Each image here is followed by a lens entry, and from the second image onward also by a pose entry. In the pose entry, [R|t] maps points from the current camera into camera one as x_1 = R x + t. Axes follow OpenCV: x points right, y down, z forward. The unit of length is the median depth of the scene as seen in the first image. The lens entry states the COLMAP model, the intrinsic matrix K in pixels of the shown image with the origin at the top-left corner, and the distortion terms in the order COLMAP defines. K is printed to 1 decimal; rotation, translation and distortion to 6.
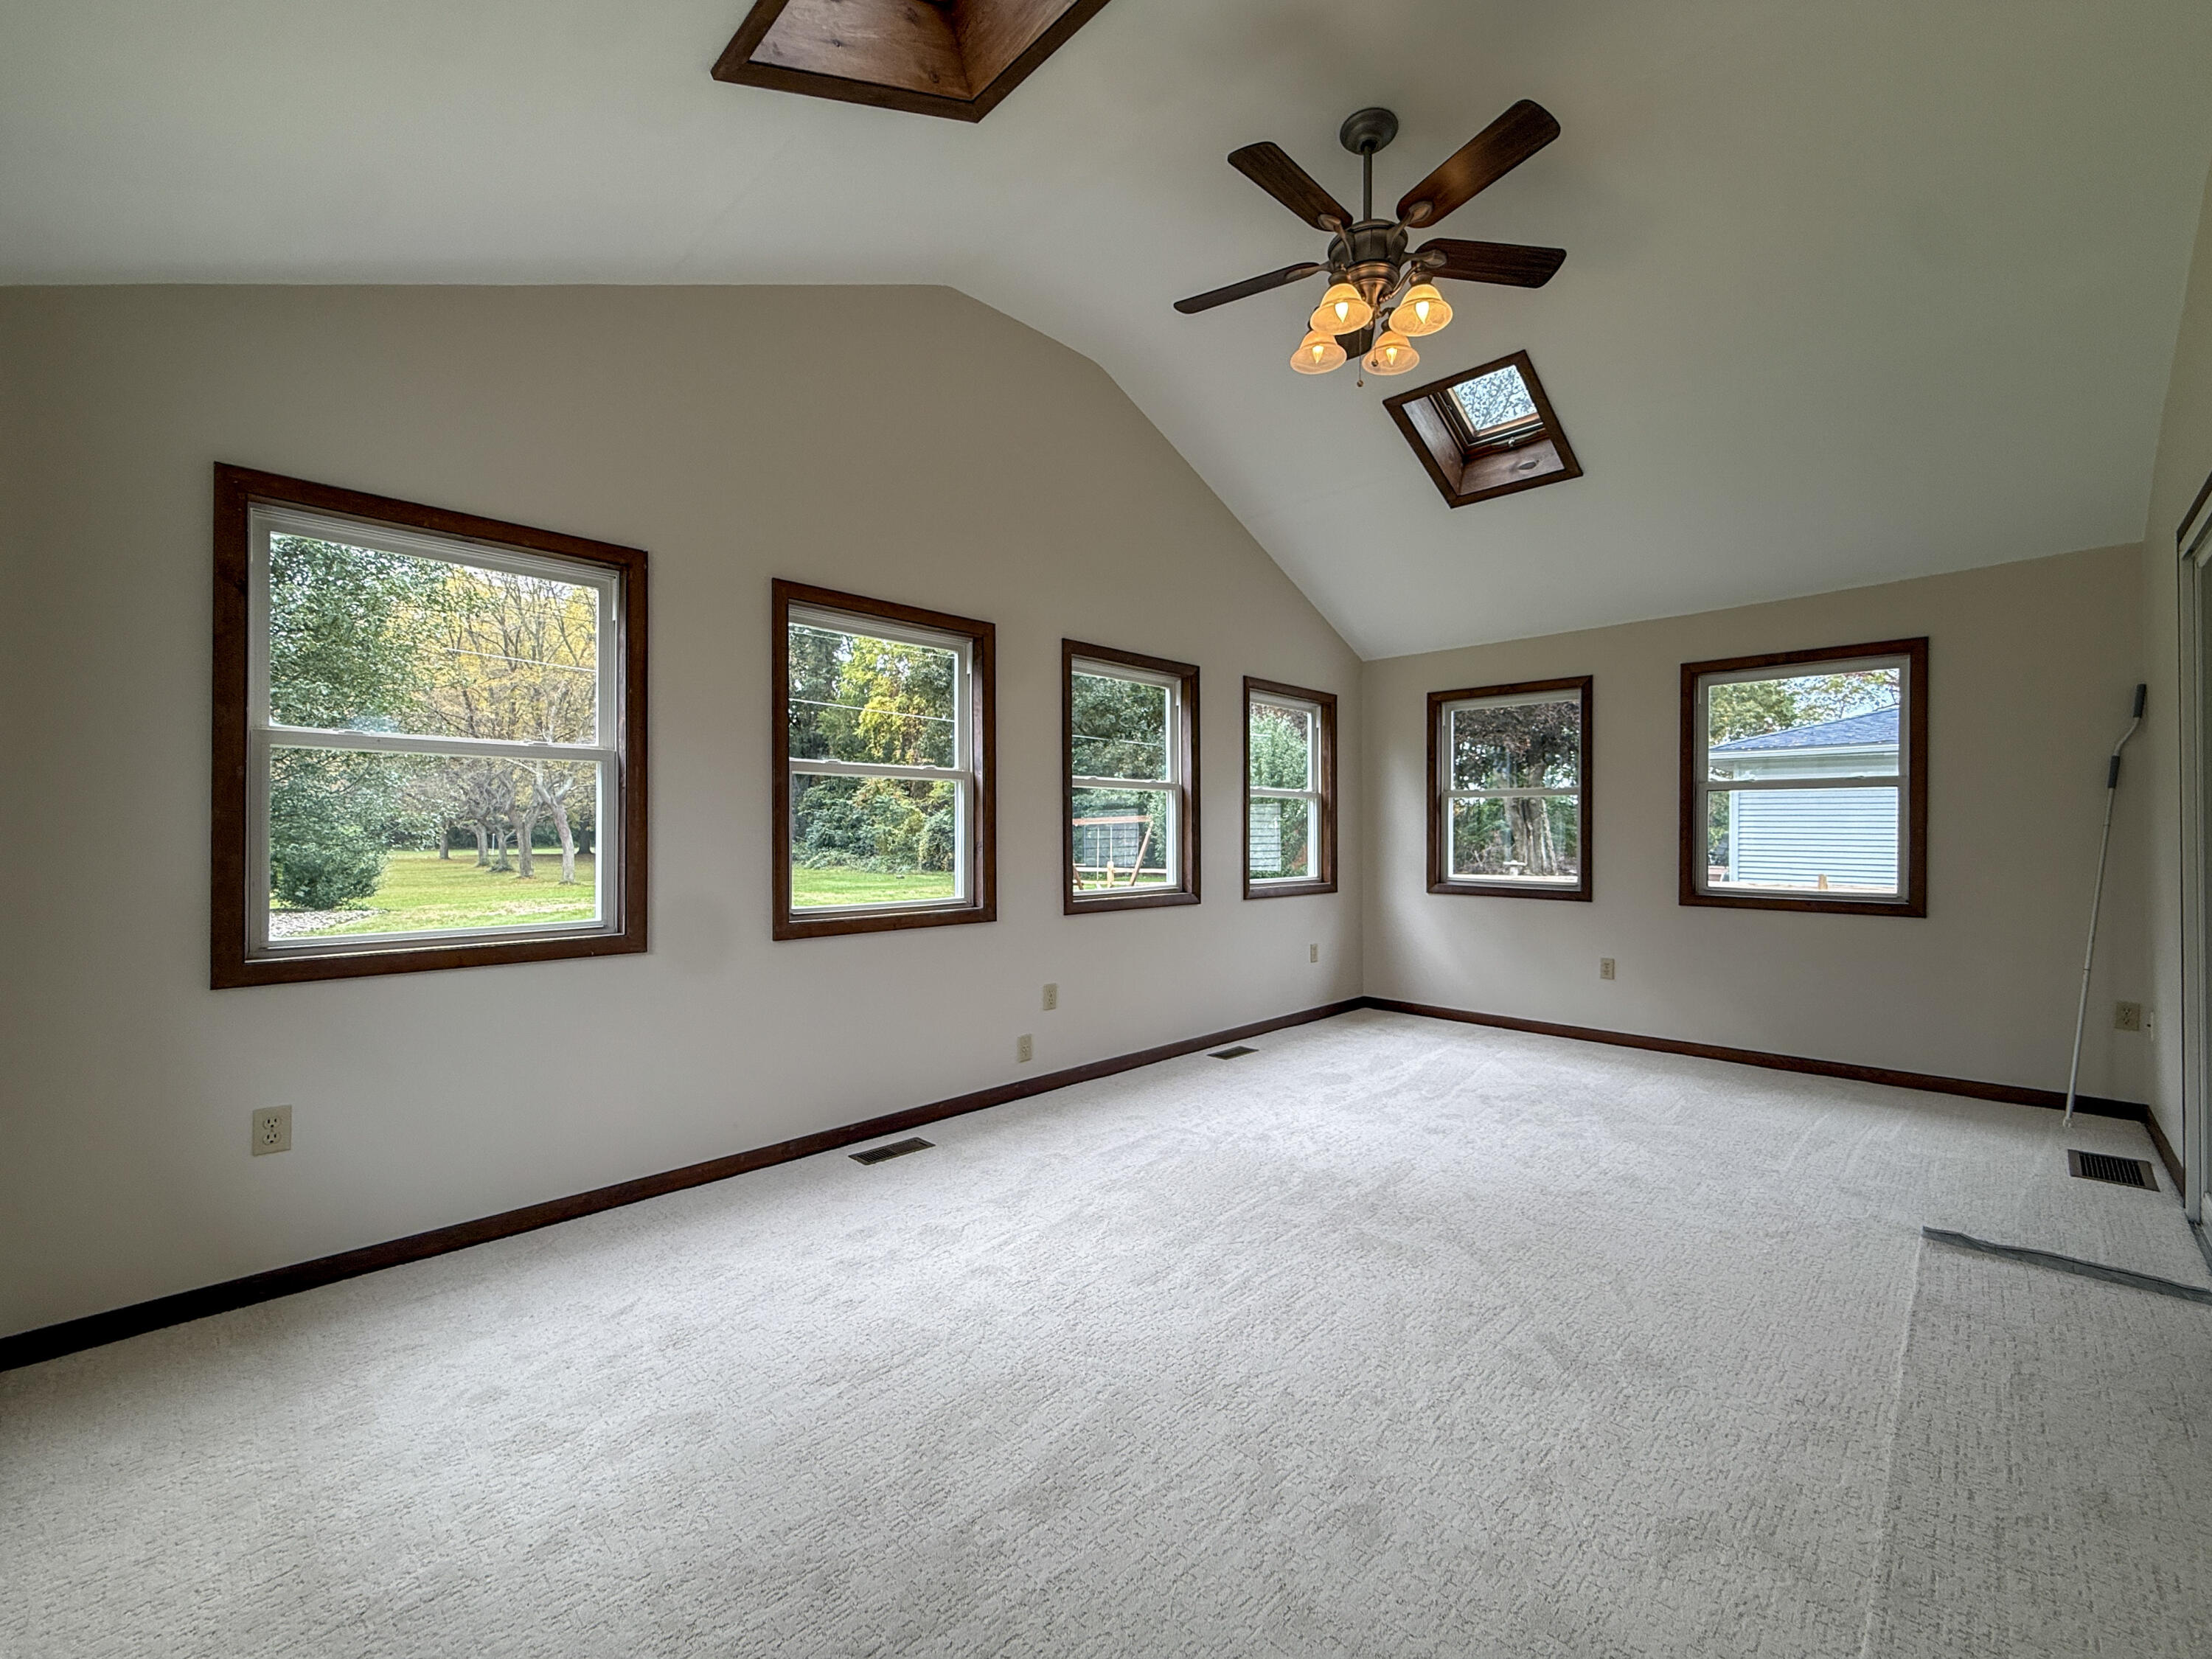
lens RADIAL K [[893.4, 0, 1122.7], [0, 893.4, 832.6], [0, 0, 1]] dist [-0.003899, 0.001650]
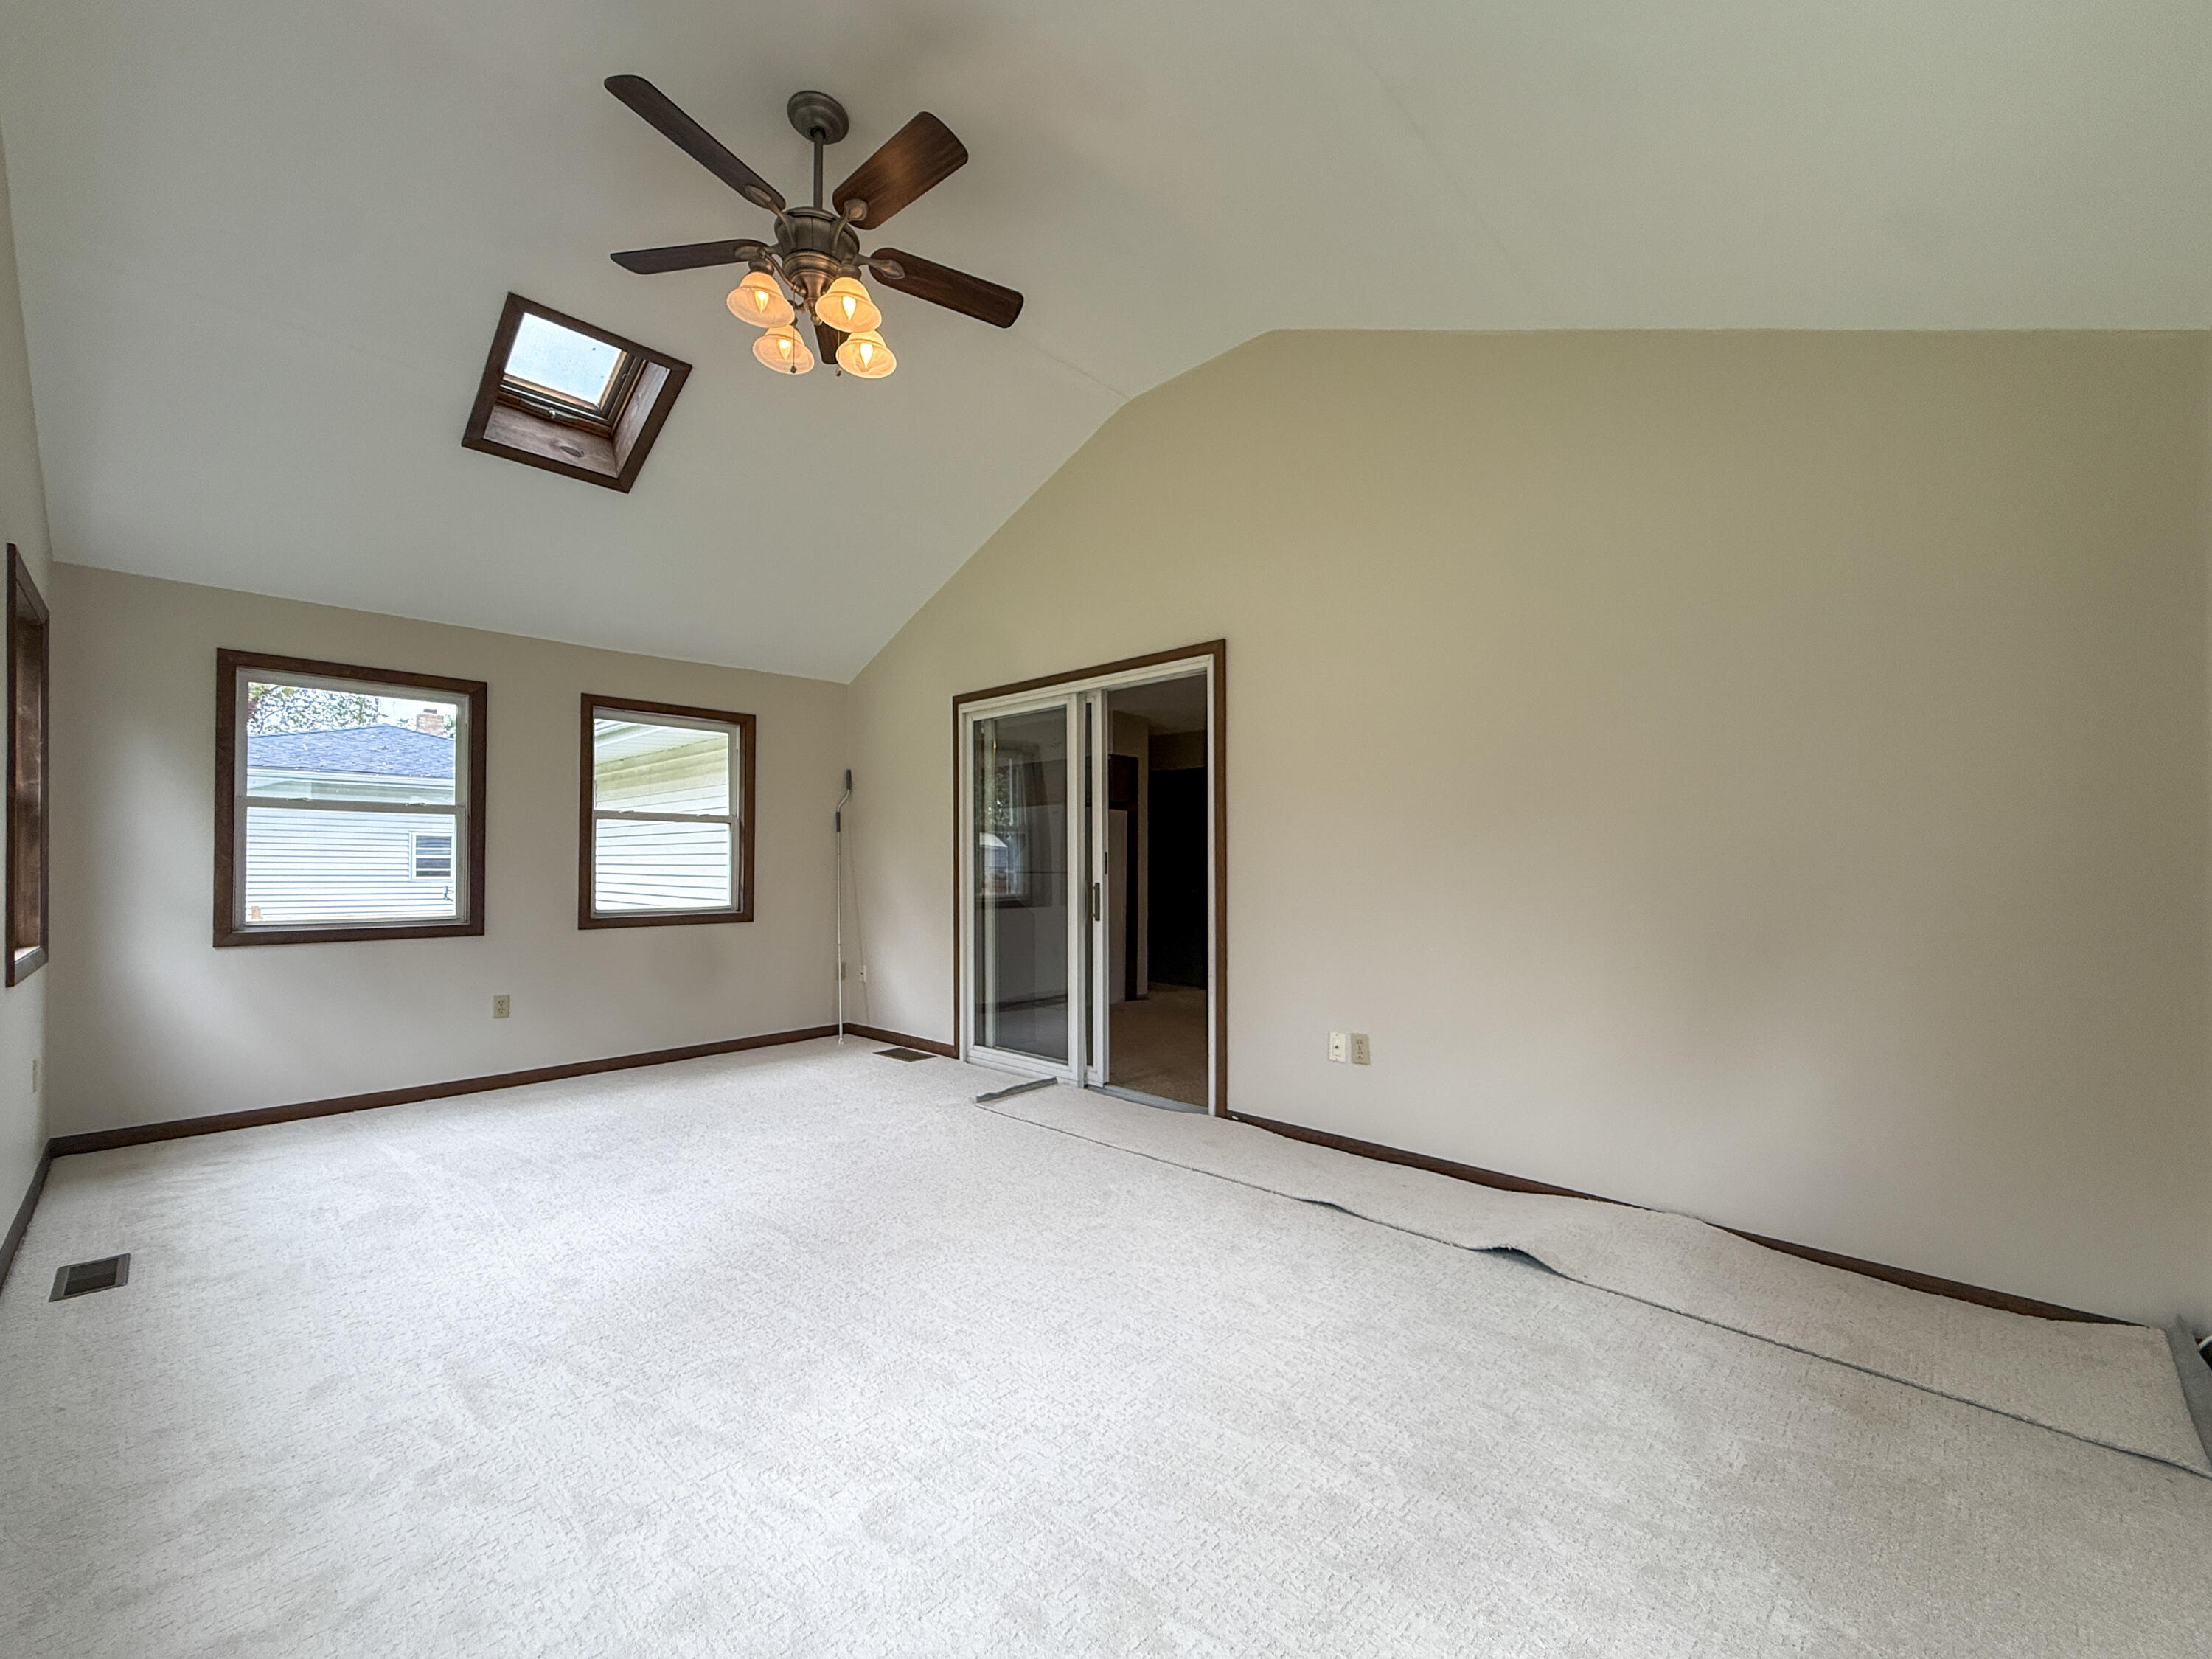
lens RADIAL K [[893.4, 0, 1102.9], [0, 893.4, 873.9], [0, 0, 1]] dist [-0.003899, 0.001650]
pose [[-0.009301, -0.015165, 0.999842, -0.453882], [-0.003757, 0.999878, 0.015131, 0.000303], [-0.999950, -0.003616, -0.009357, 0.466720]]
